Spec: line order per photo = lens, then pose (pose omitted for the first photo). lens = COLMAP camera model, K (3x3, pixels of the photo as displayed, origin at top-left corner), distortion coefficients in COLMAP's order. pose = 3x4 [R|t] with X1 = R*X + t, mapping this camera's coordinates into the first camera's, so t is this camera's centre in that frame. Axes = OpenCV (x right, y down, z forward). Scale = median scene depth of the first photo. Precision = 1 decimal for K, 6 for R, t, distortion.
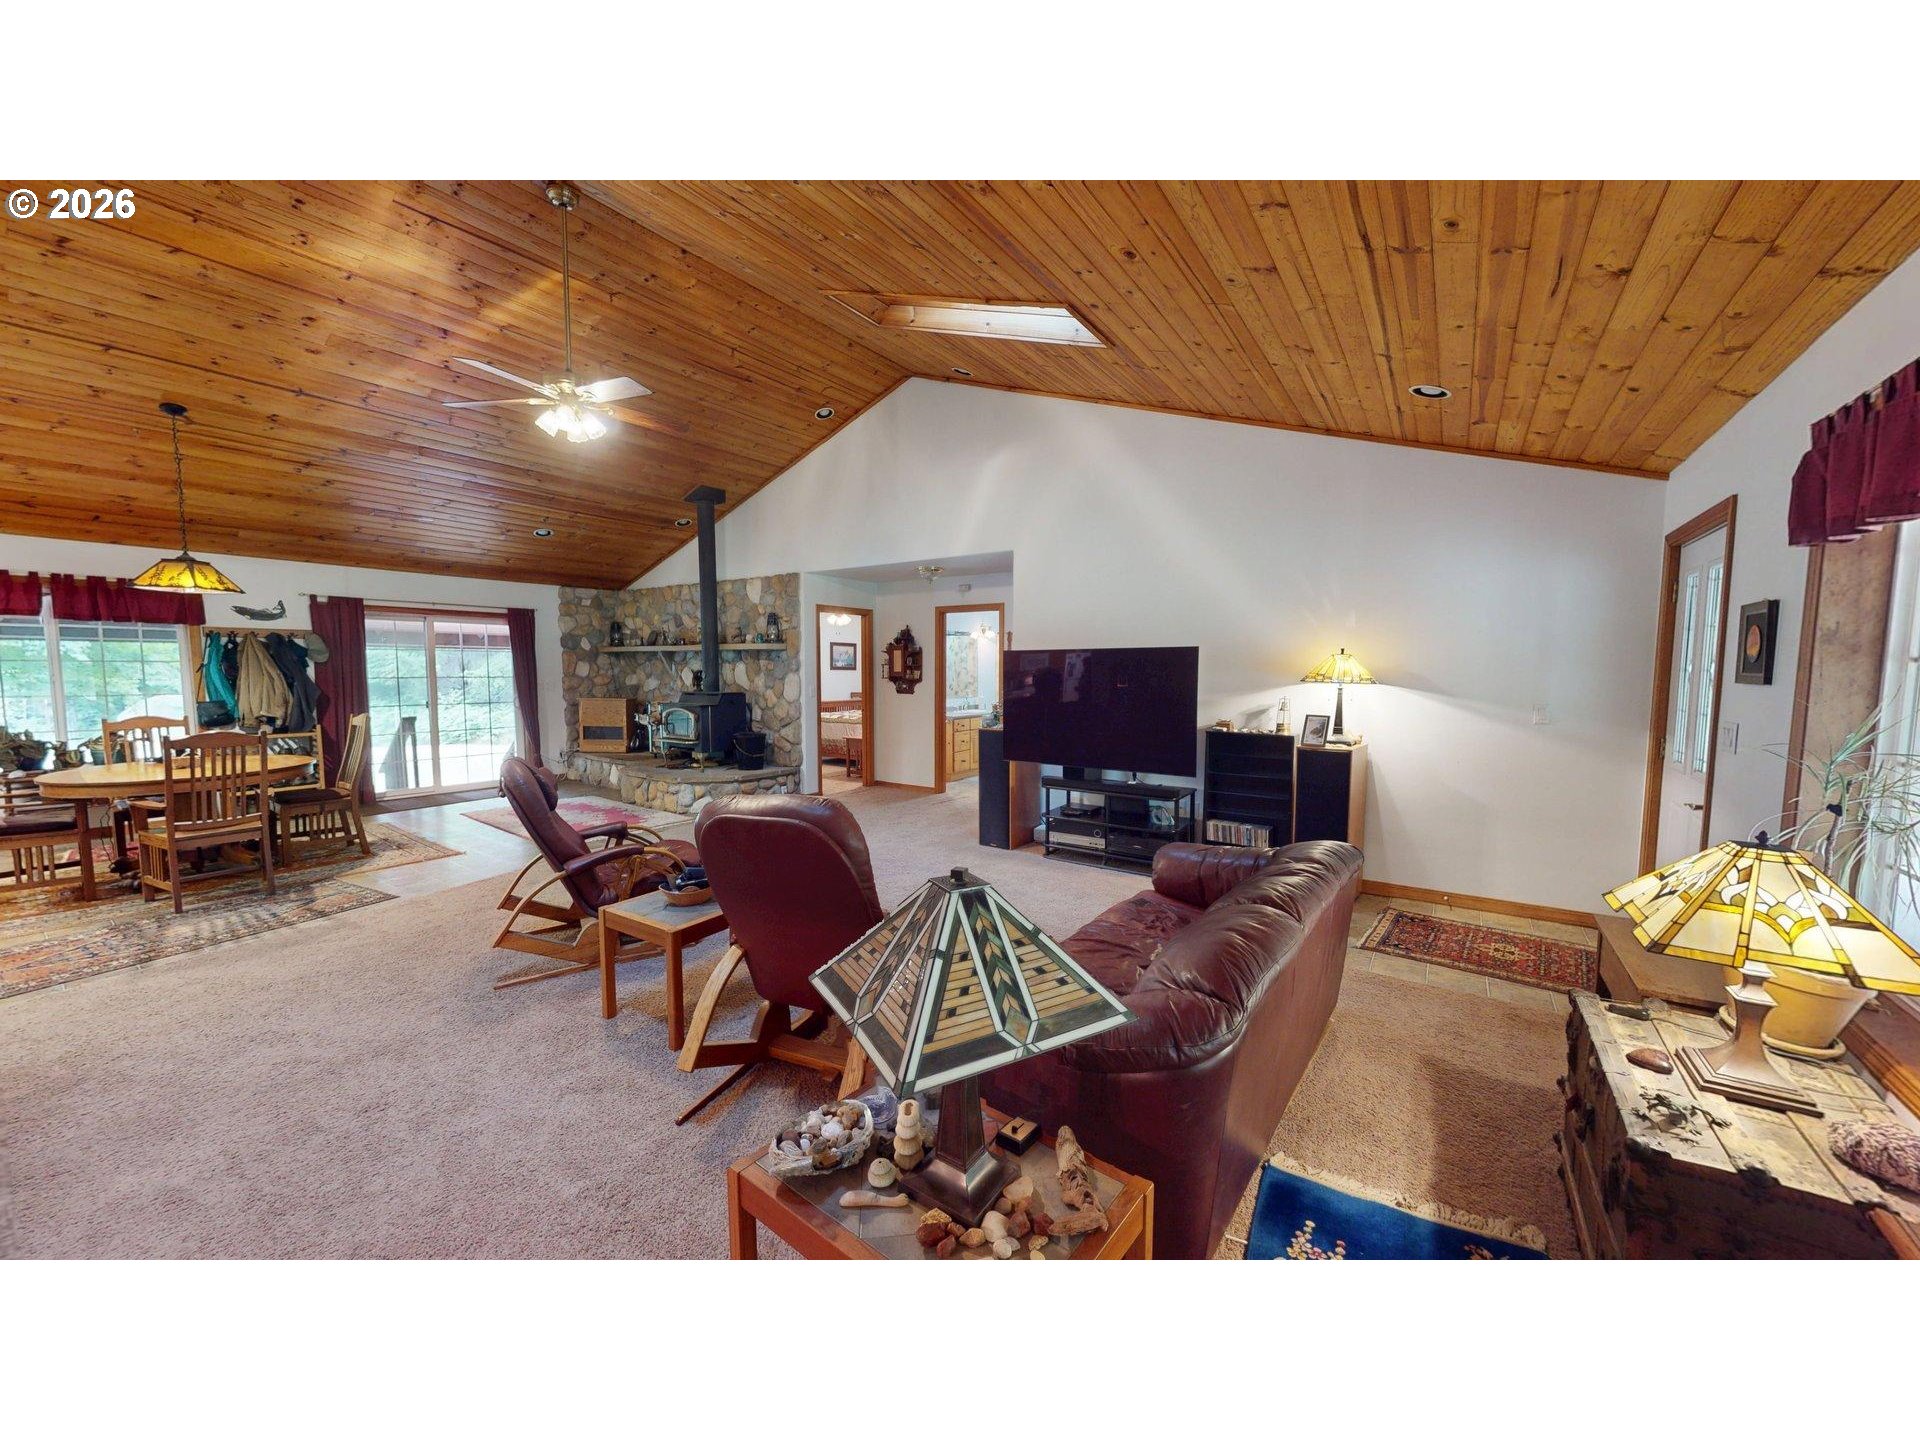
lens RADIAL K [[706.5, 0, 960.5], [0, 706.5, 721.3], [0, 0, 1]] dist [0.000355, -0.000005]
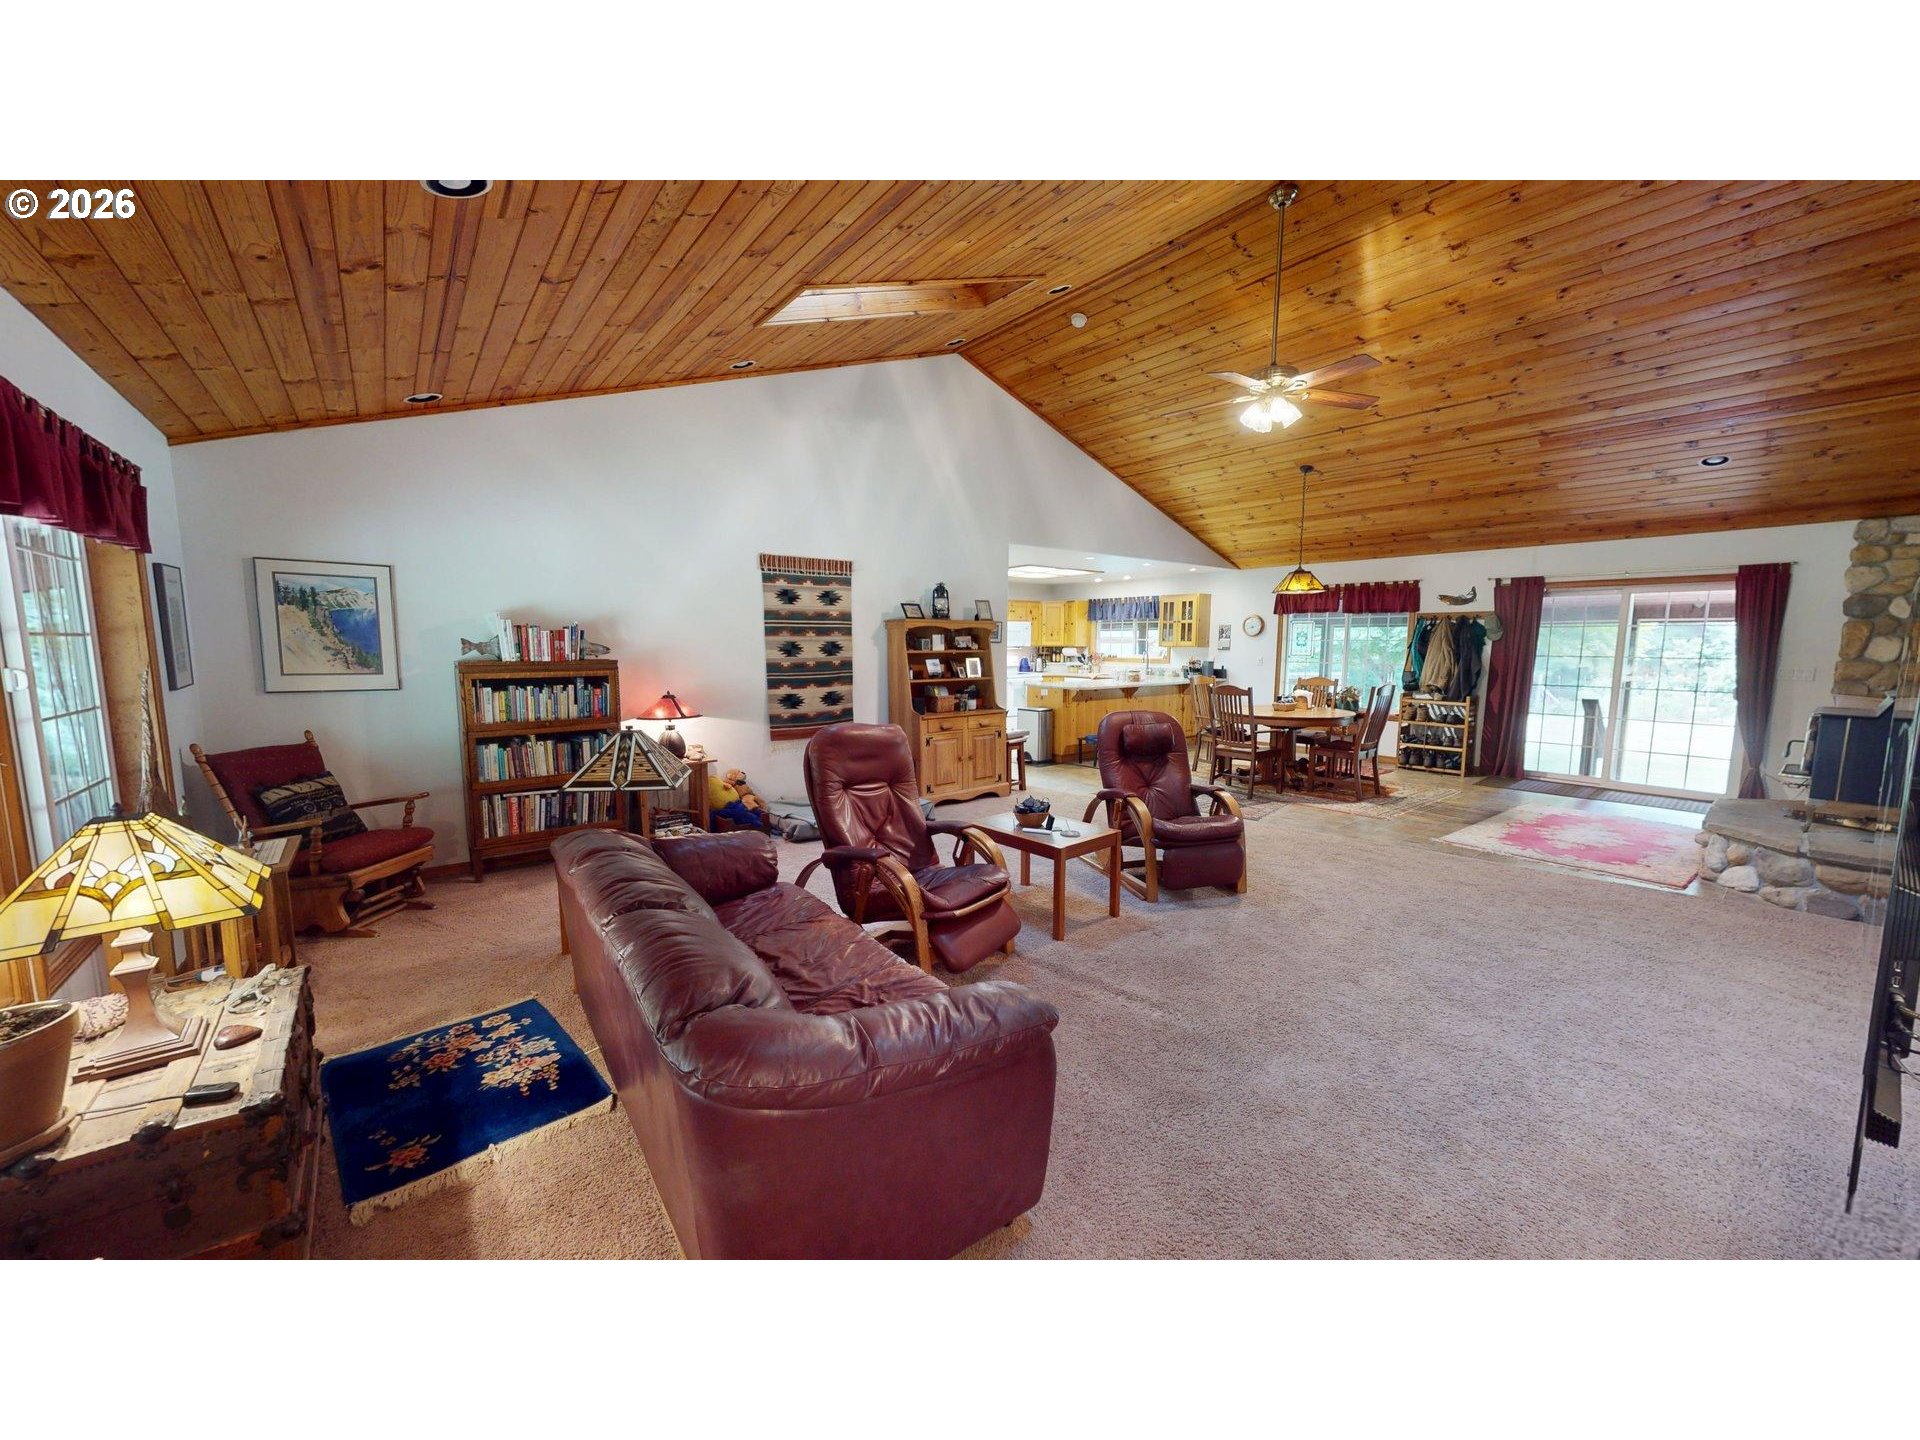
lens RADIAL K [[706.5, 0, 961.3], [0, 706.5, 723.3], [0, 0, 1]] dist [0.000355, -0.000005]
pose [[-0.272408, 0.108581, -0.956036, 0.338840], [-0.076888, 0.987978, 0.134117, -0.036177], [0.959105, 0.110042, -0.260785, 0.463217]]
